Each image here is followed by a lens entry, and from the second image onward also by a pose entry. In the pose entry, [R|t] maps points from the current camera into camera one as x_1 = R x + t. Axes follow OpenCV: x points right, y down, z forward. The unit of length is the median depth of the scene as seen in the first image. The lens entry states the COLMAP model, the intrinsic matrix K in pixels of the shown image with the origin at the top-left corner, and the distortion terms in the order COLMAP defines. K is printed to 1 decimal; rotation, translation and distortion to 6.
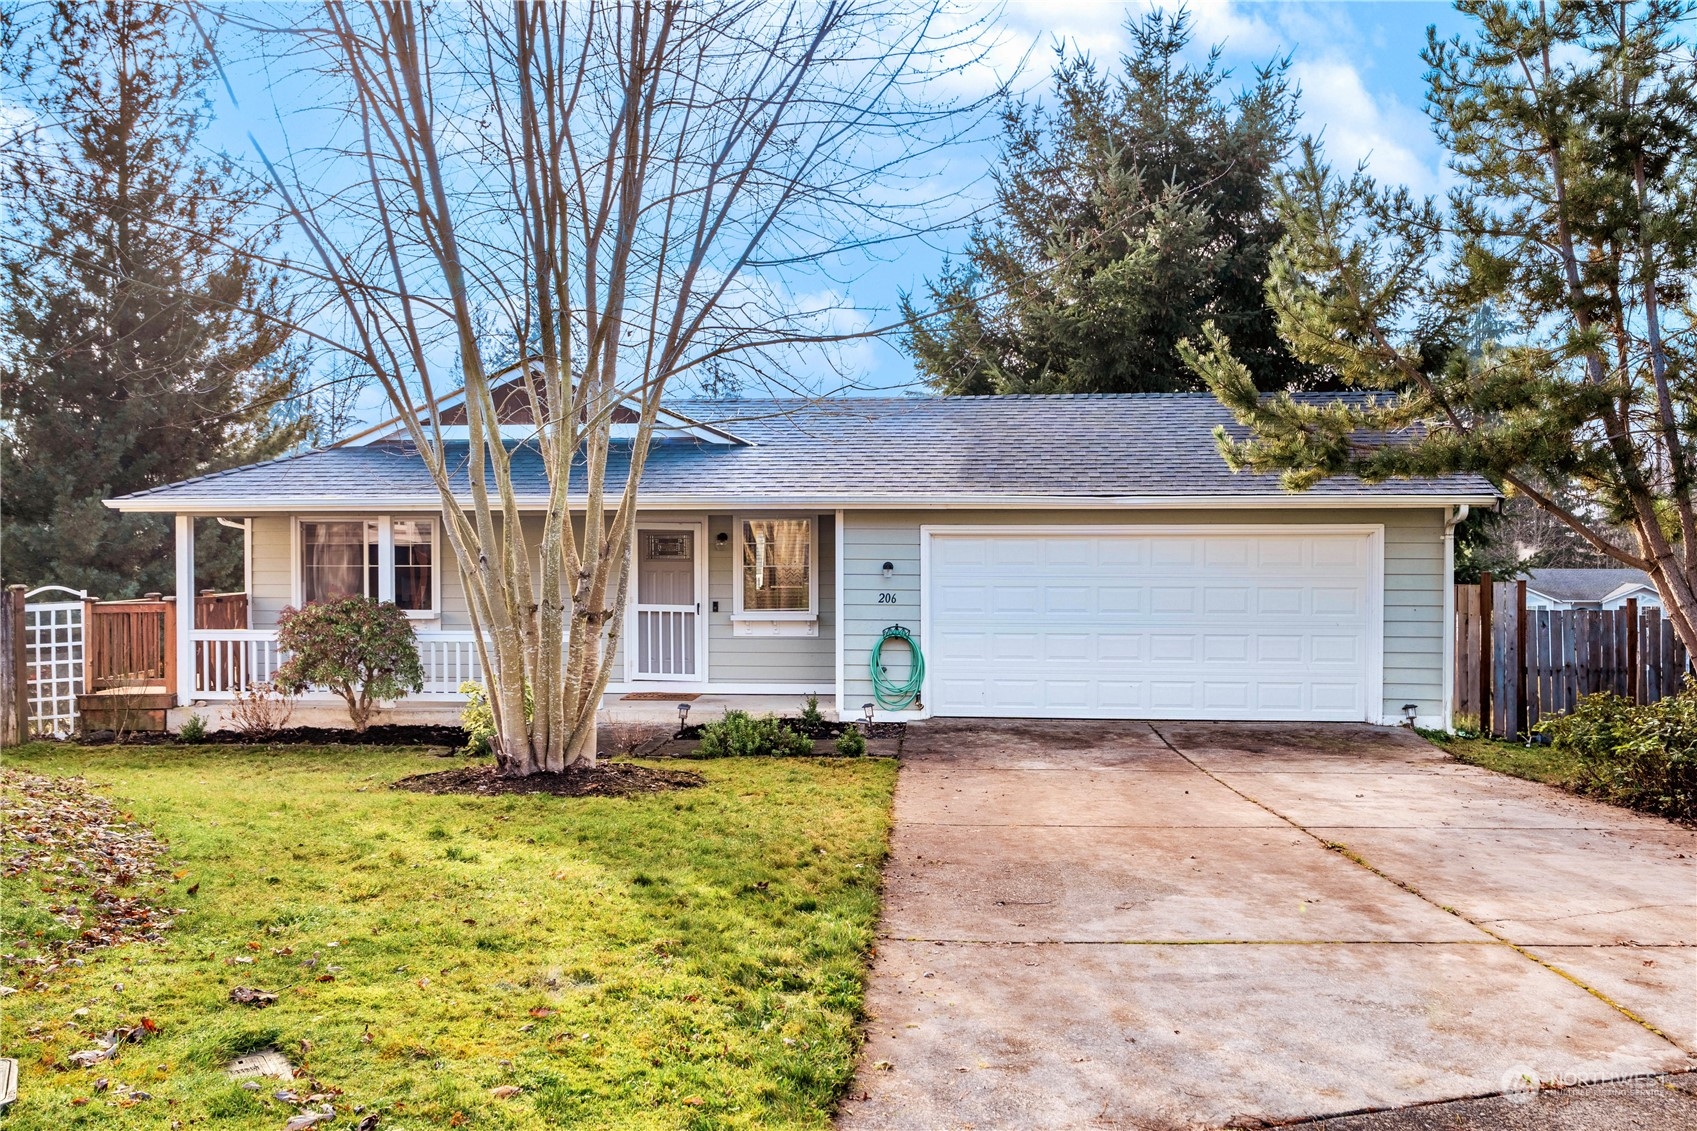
lens RADIAL K [[1119.7, 0, 846.7], [0, 1119.7, 562.6], [0, 0, 1]] dist [-0.009631, -0.001738]
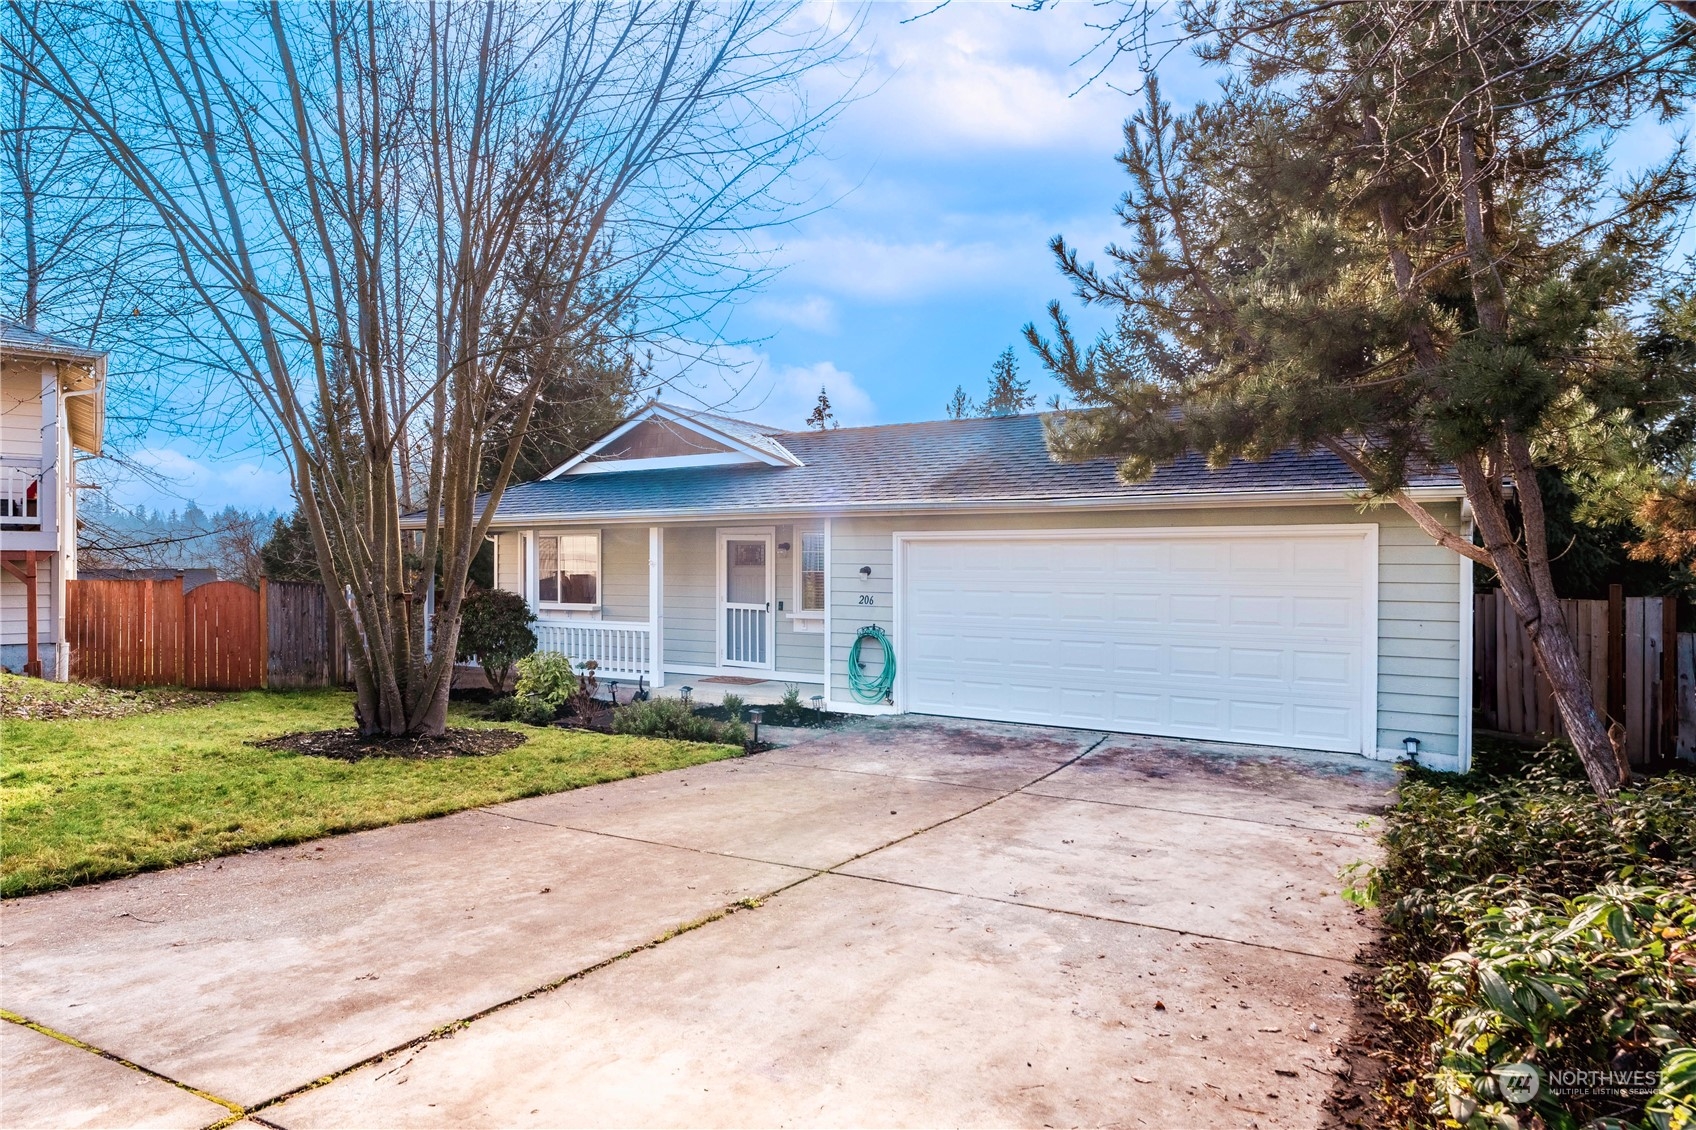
lens RADIAL K [[874.5, 0, 853.1], [0, 874.5, 570.4], [0, 0, 1]] dist [0.004066, 0.000557]
pose [[0.921541, 0.006839, -0.388220, 0.351043], [-0.011155, 0.999898, -0.008864, 0.010678], [0.388120, 0.012499, 0.921524, 0.213166]]
